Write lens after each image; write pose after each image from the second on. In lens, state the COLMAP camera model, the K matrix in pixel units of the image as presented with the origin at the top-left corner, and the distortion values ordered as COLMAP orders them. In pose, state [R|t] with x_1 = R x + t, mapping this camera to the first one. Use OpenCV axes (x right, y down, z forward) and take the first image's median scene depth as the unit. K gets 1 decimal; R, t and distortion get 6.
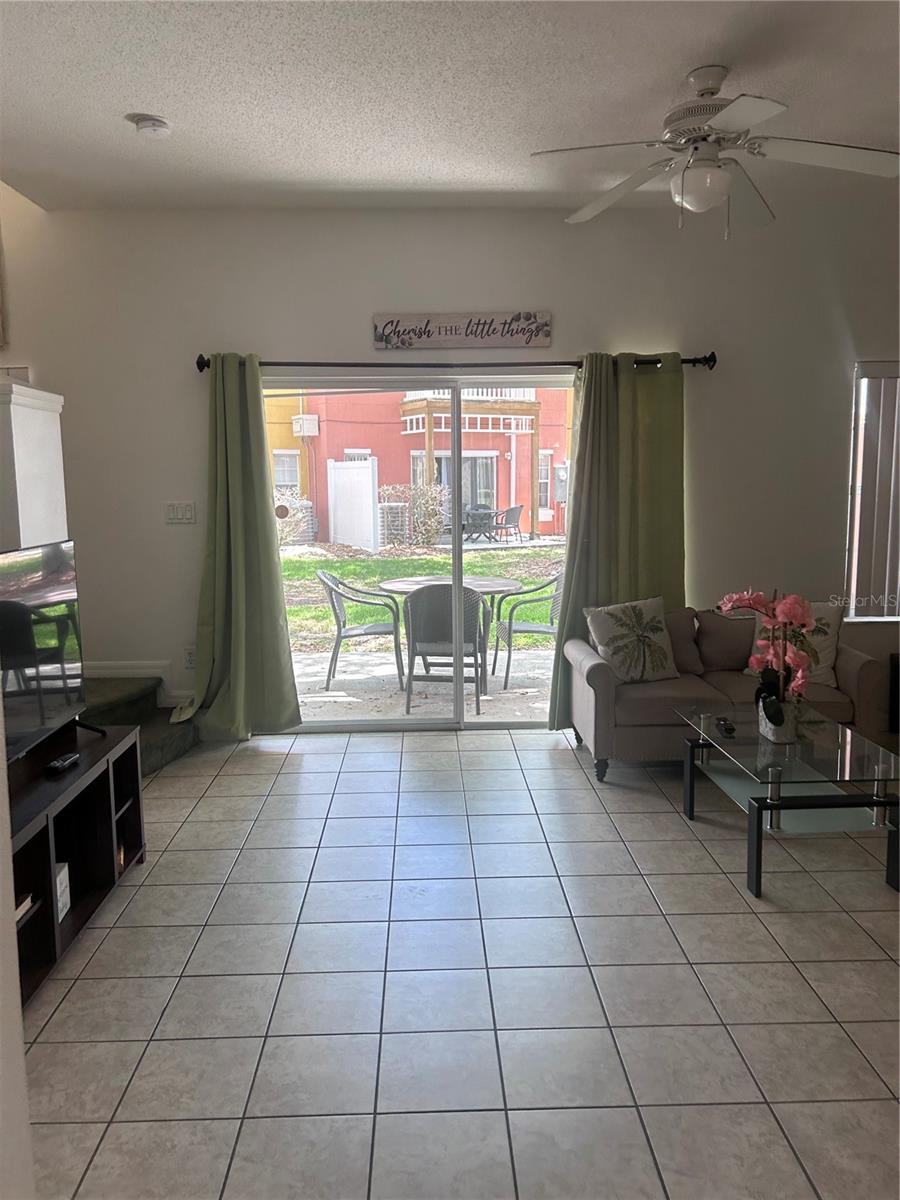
lens RADIAL K [[910.4, 0, 443.6], [0, 910.4, 592.6], [0, 0, 1]] dist [0.049954, -0.039972]
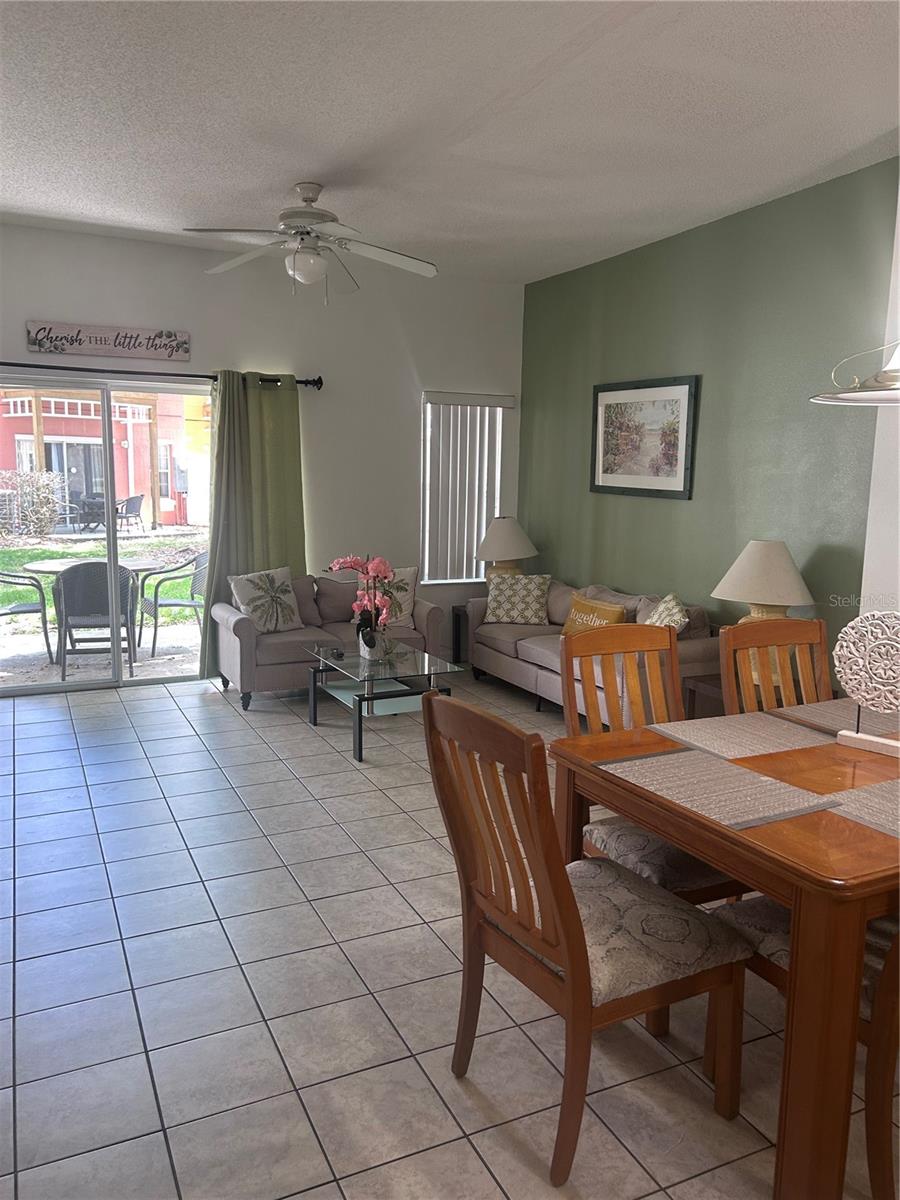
lens RADIAL K [[910.4, 0, 449.3], [0, 910.4, 608.6], [0, 0, 1]] dist [0.049954, -0.039972]
pose [[0.914251, -0.035624, 0.403578, -0.069758], [0.025379, 0.999206, 0.030706, 0.028258], [-0.404351, -0.017830, 0.914430, -0.249893]]
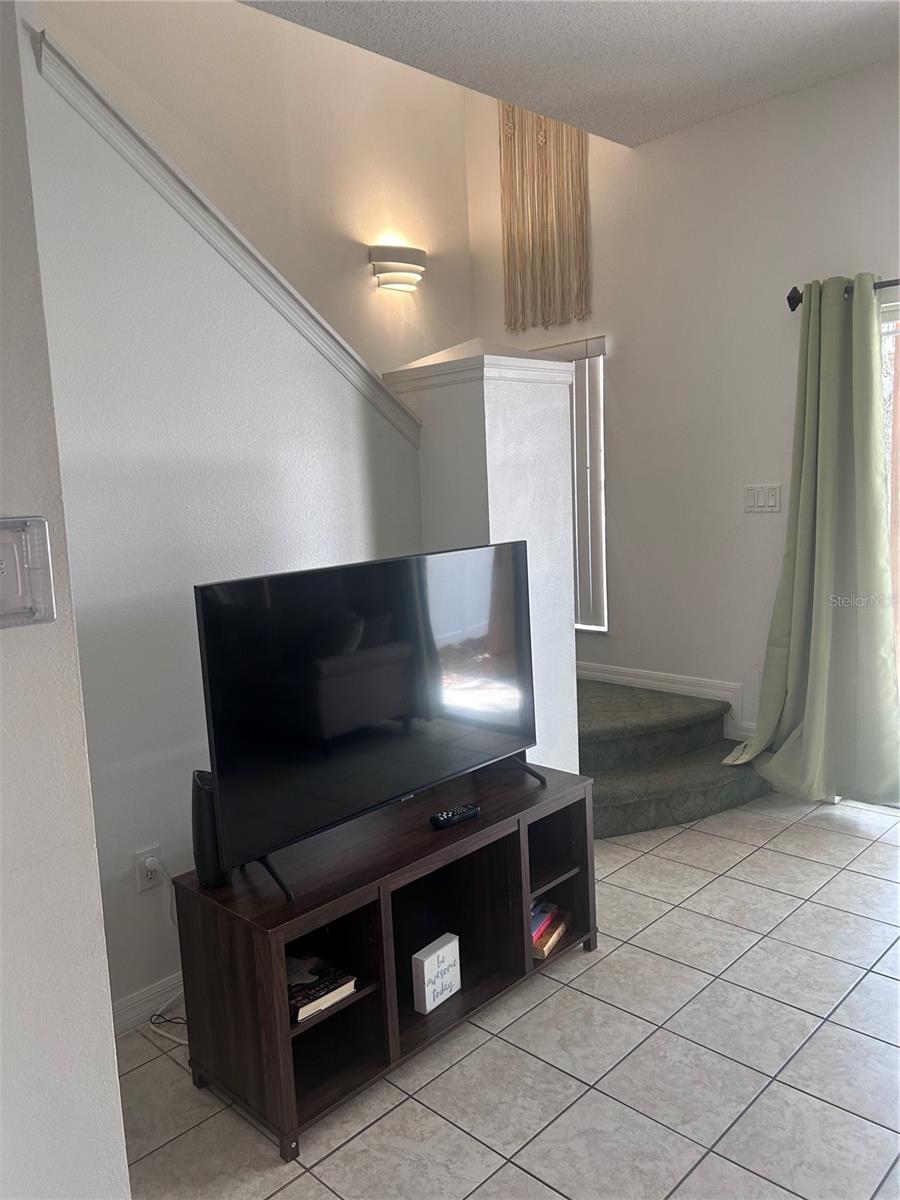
lens RADIAL K [[910.4, 0, 449.9], [0, 910.4, 598.9], [0, 0, 1]] dist [0.049954, -0.039972]
pose [[0.697945, 0.077175, -0.711981, 0.117485], [-0.052787, 0.997016, 0.056325, -0.041686], [0.714203, -0.001728, 0.699936, 0.341414]]
